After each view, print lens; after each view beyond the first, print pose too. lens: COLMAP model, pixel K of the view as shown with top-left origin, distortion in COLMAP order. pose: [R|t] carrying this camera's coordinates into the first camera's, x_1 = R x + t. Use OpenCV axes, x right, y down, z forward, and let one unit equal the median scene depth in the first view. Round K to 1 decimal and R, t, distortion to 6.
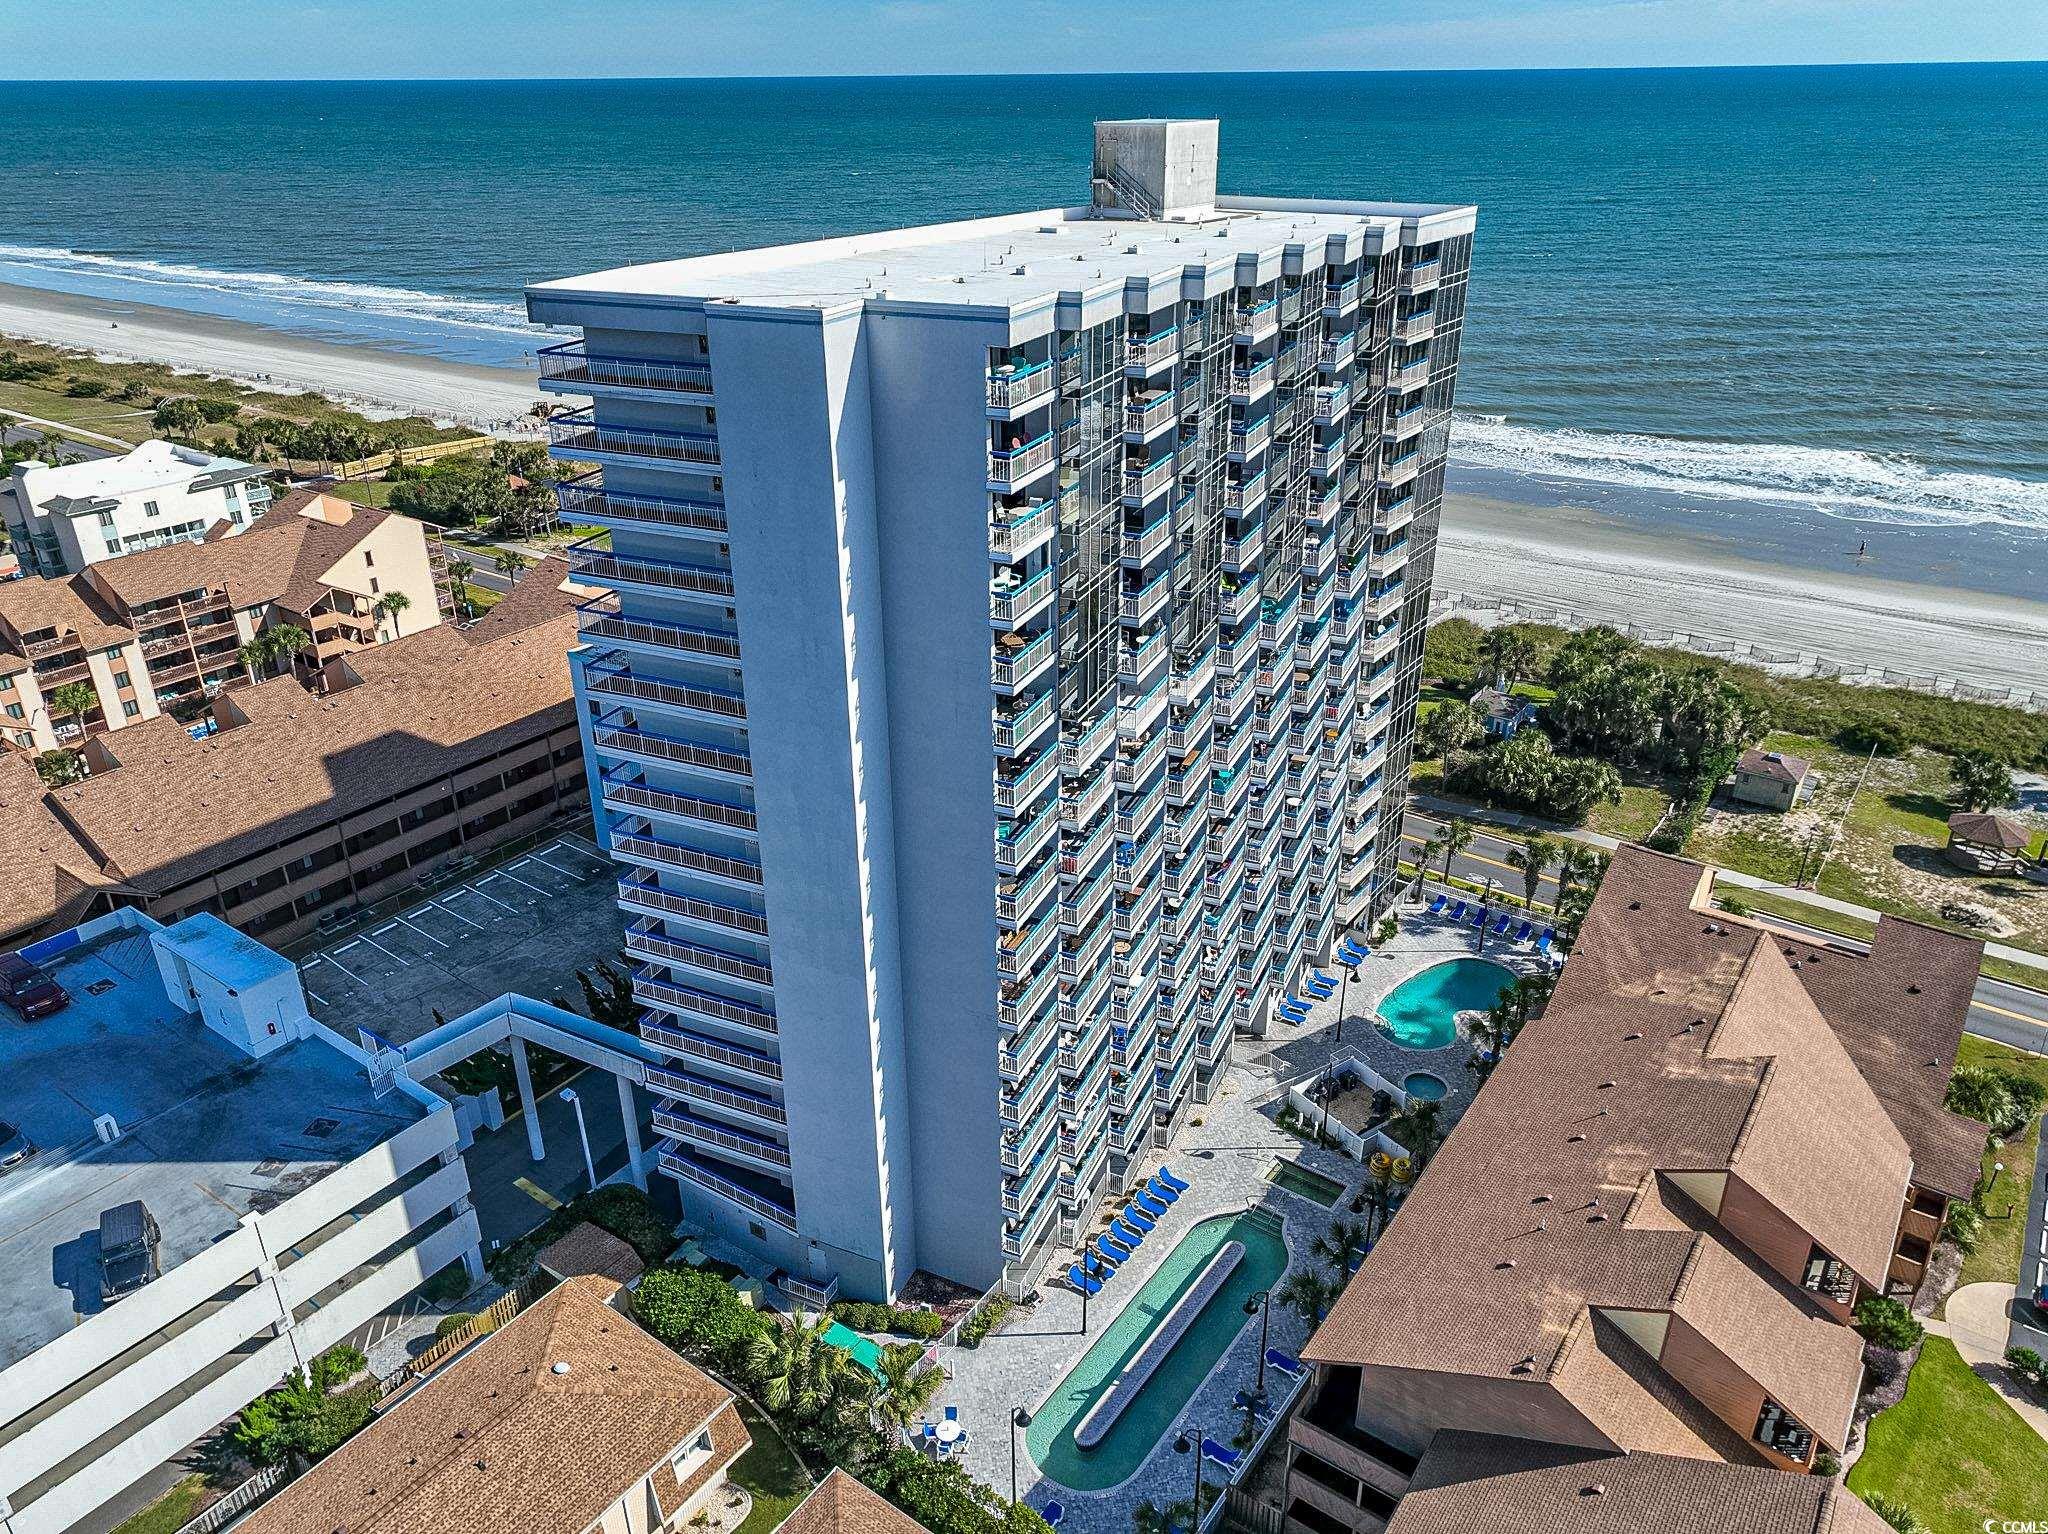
lens RADIAL K [[1415.3, 0, 1024.0], [0, 1415.3, 767.0], [0, 0, 1]] dist [0.003058, 0.006831]
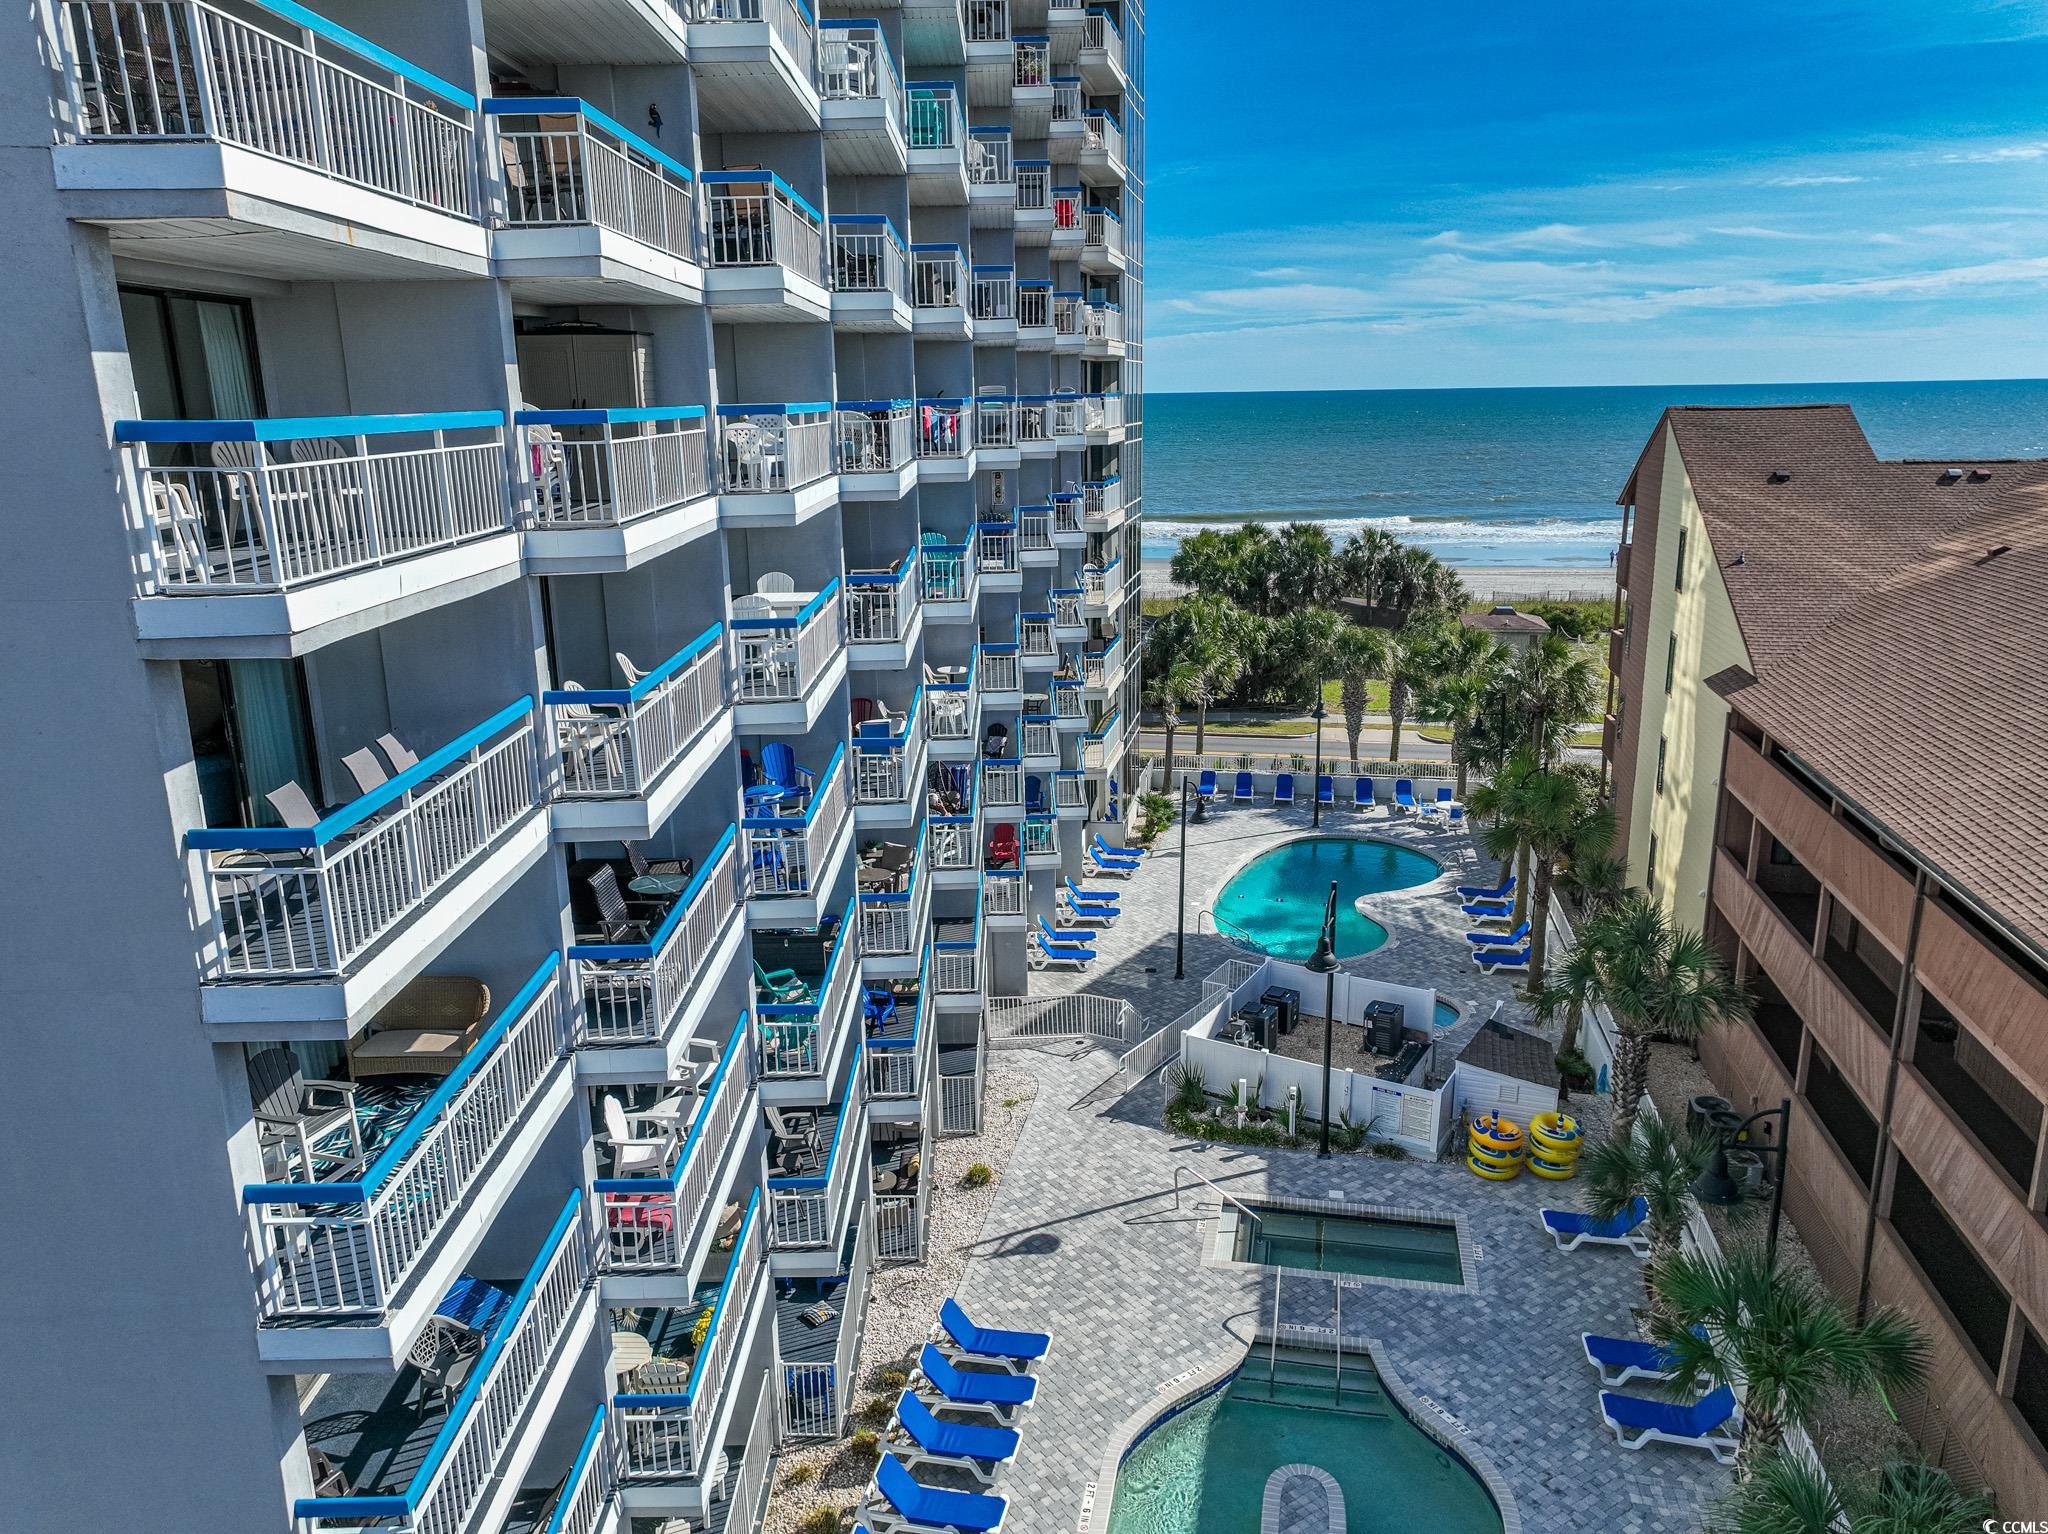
lens RADIAL K [[1422.6, 0, 1024.0], [0, 1422.6, 767.0], [0, 0, 1]] dist [-0.000386, 0.006477]
pose [[0.908631, -0.103382, 0.404601, 0.002805], [0.182920, 0.969510, -0.163065, 0.222223], [-0.375407, 0.222176, 0.899838, 0.689912]]
